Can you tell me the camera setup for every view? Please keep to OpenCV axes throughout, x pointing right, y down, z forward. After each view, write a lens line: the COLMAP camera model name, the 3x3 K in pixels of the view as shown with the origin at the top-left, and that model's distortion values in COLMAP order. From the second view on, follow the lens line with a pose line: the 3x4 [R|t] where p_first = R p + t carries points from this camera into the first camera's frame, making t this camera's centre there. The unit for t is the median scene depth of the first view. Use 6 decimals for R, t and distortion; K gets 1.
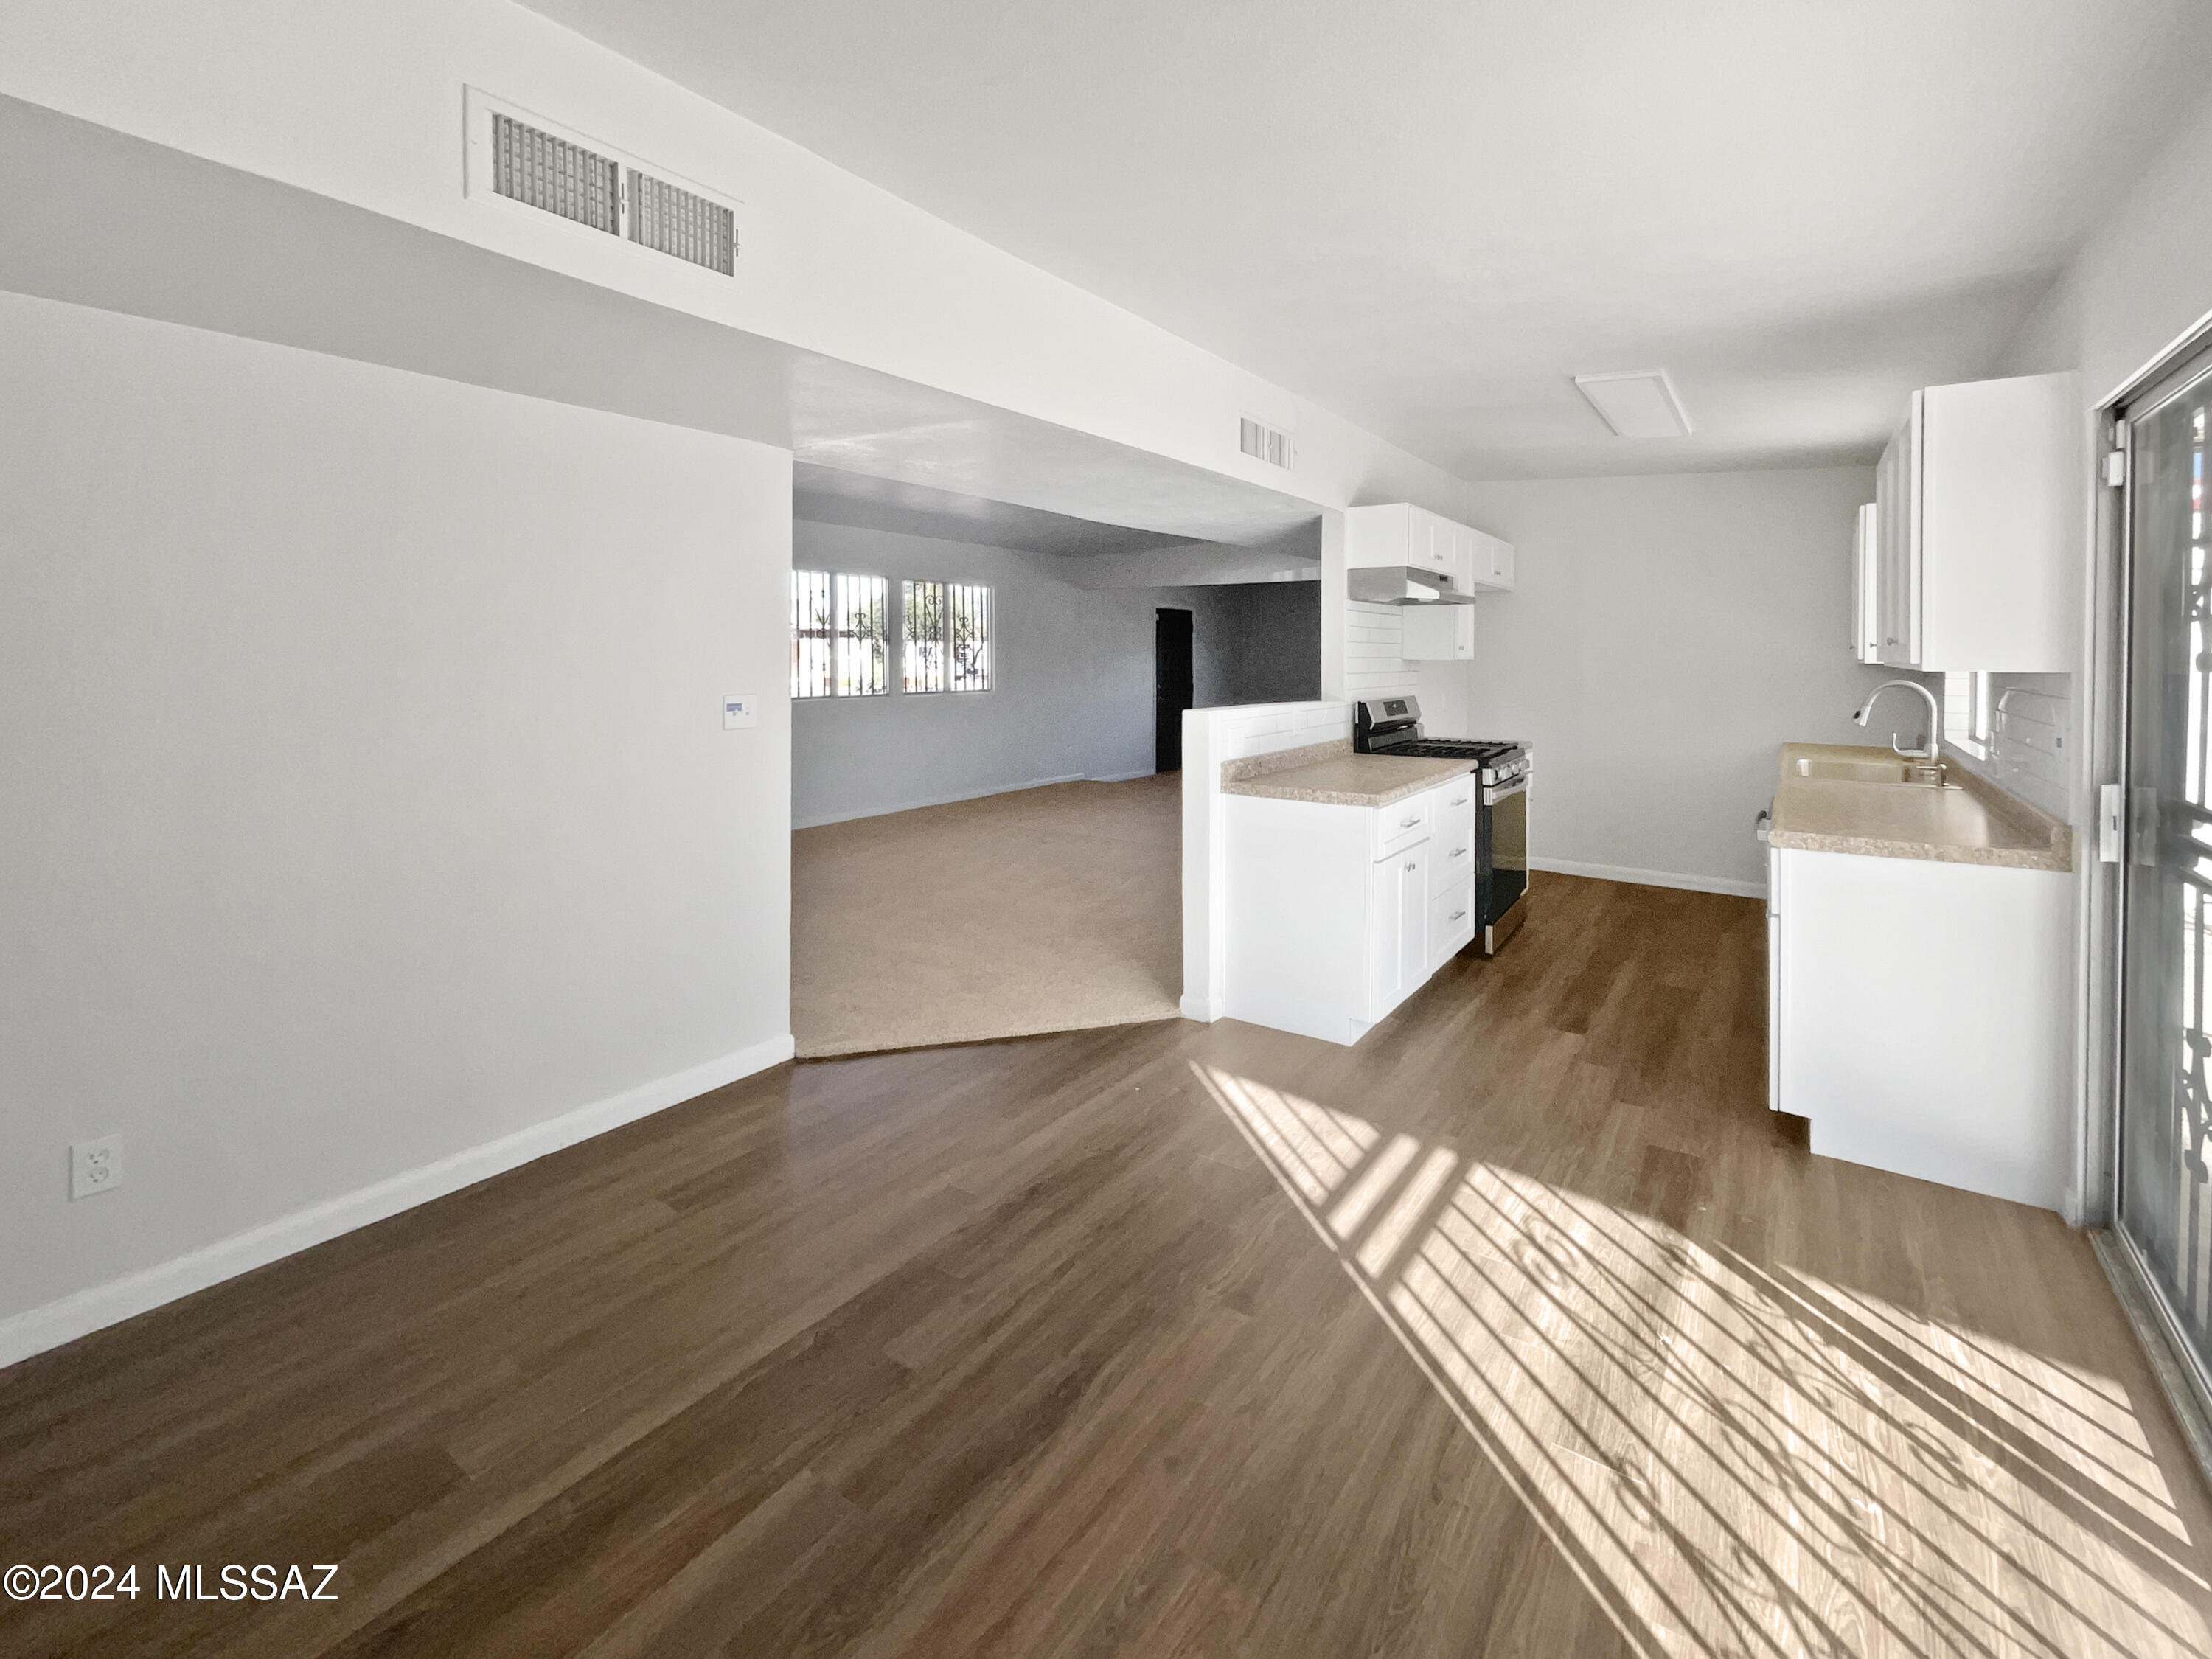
lens RADIAL K [[1225.0, 0, 1106.0], [0, 1225.0, 829.5], [0, 0, 1]] dist [-0.002070, 0.001061]
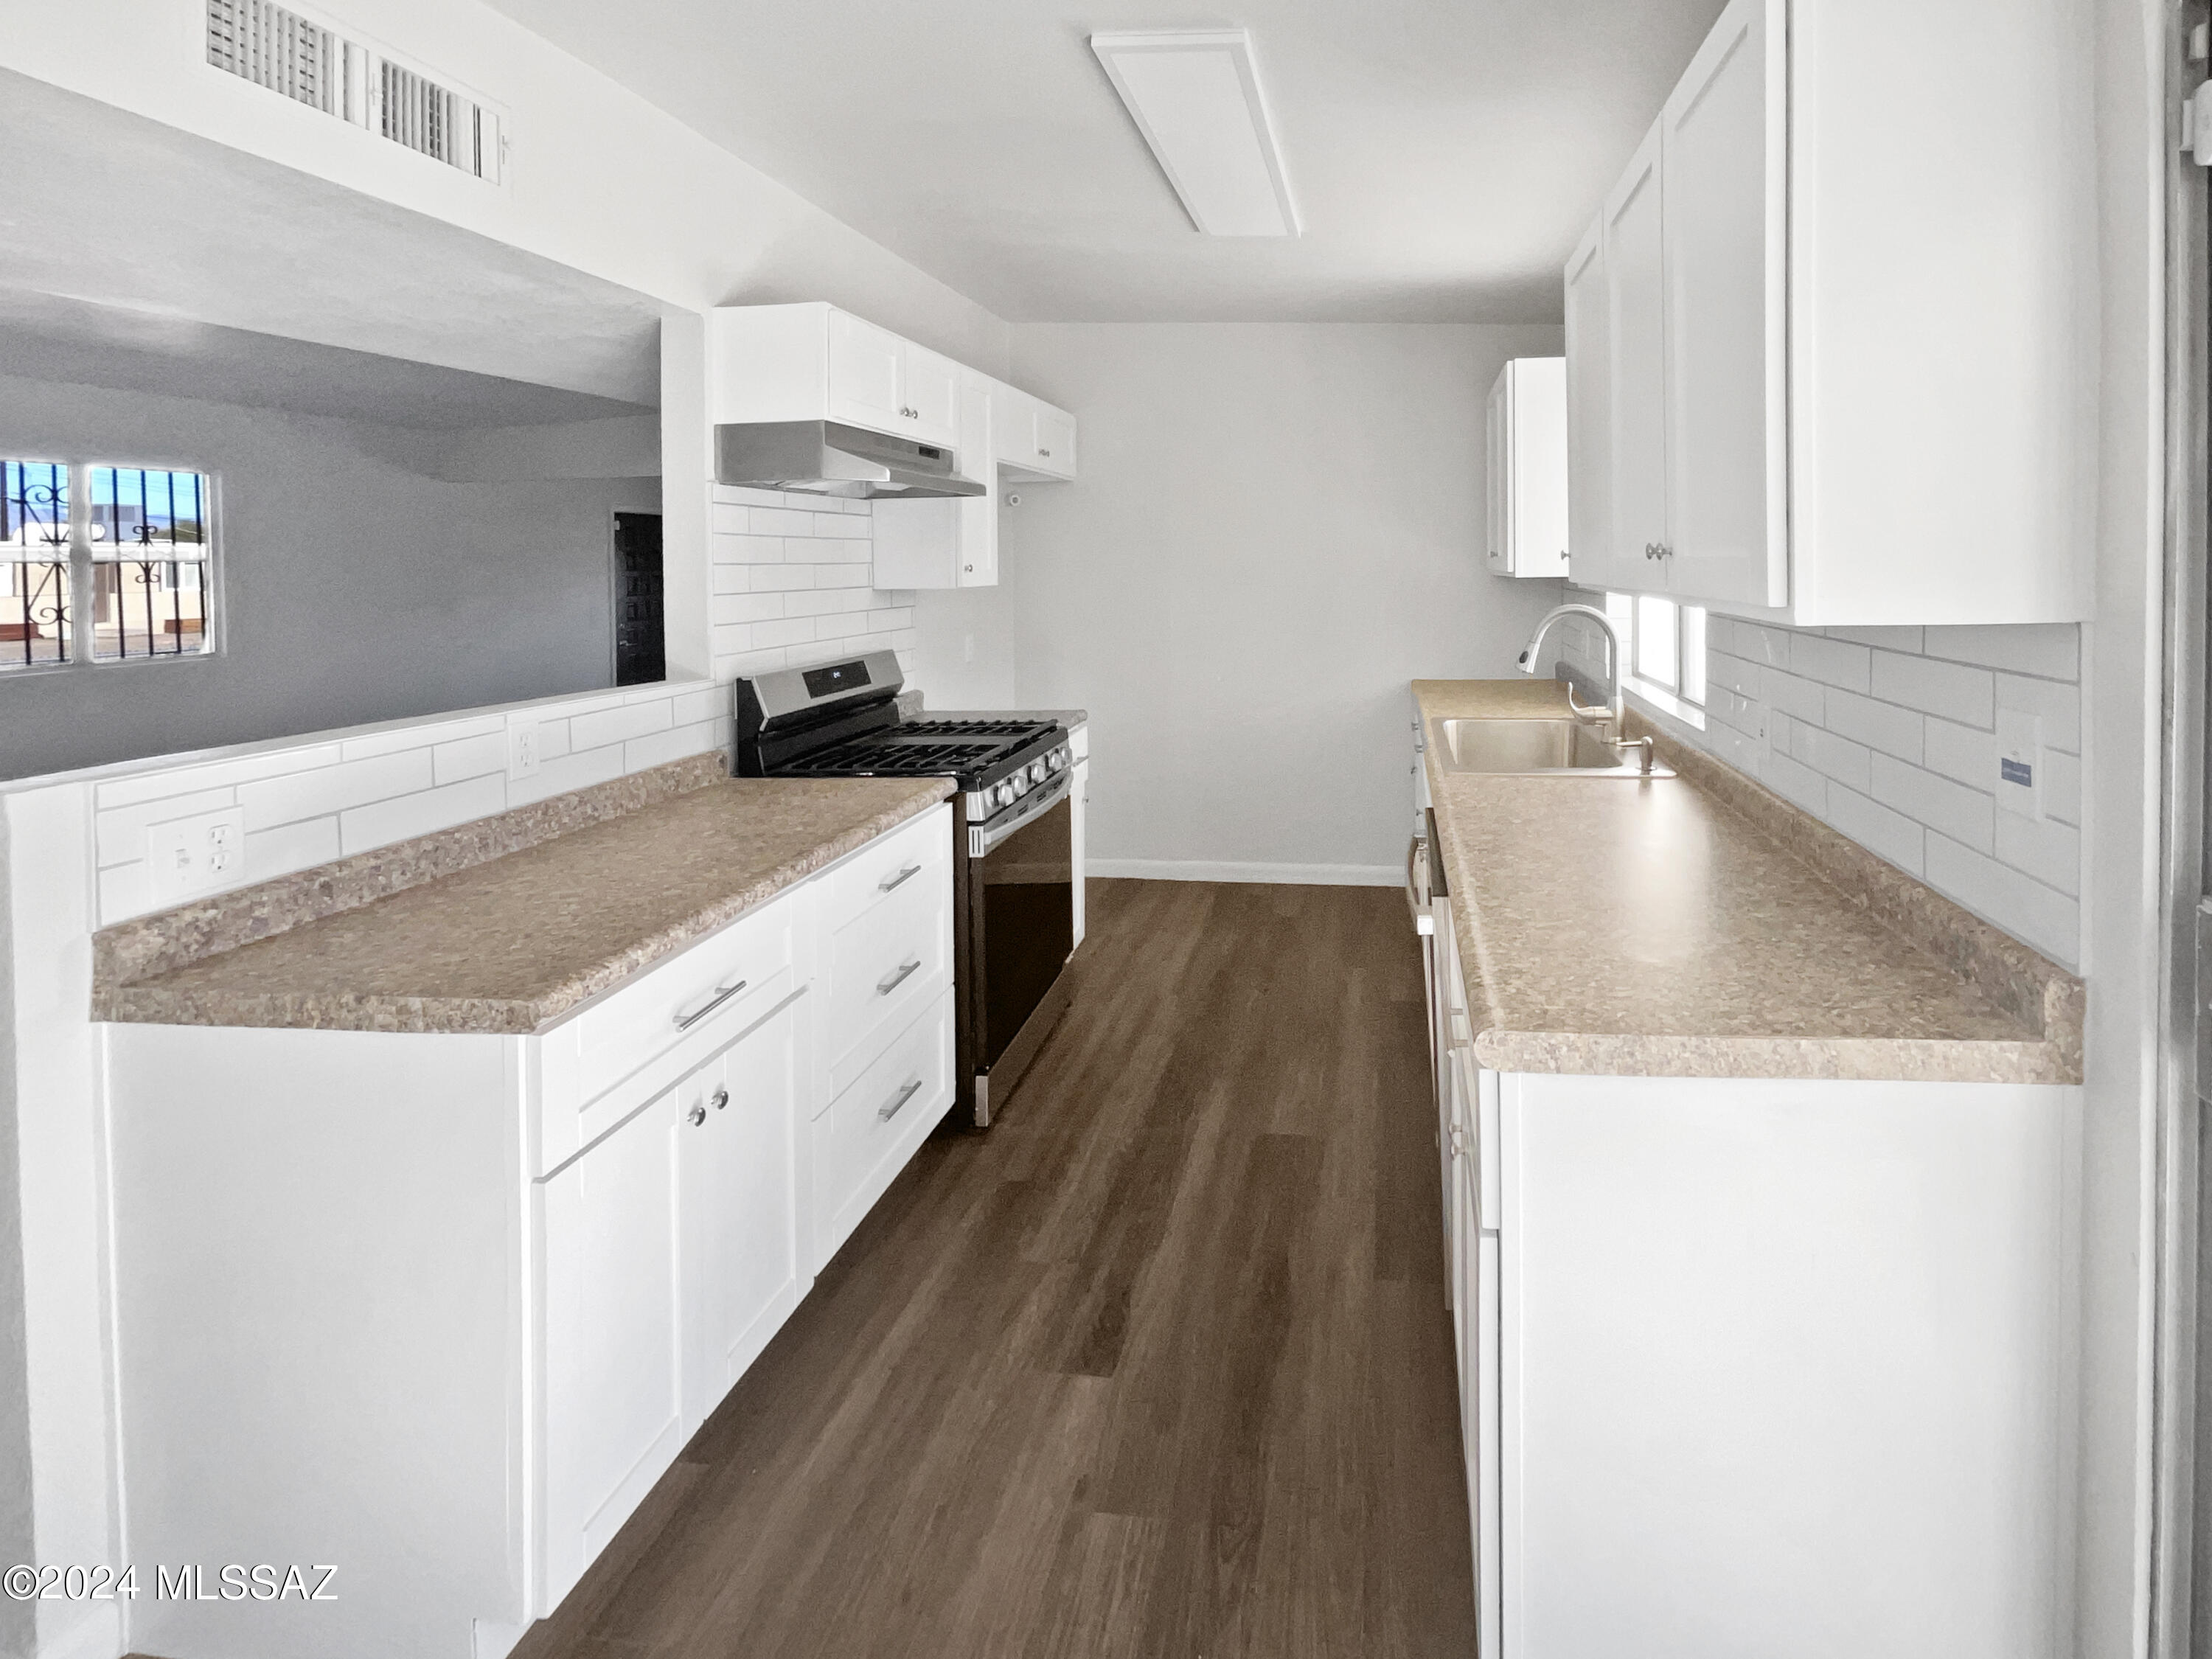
lens RADIAL K [[898.3, 0, 1106.0], [0, 898.3, 829.5], [0, 0, 1]] dist [-0.008266, 0.000006]
pose [[0.973709, -0.080320, 0.213166, 0.275592], [0.047094, 0.986538, 0.156607, -0.093120], [-0.222875, -0.142451, 0.964383, 0.570850]]
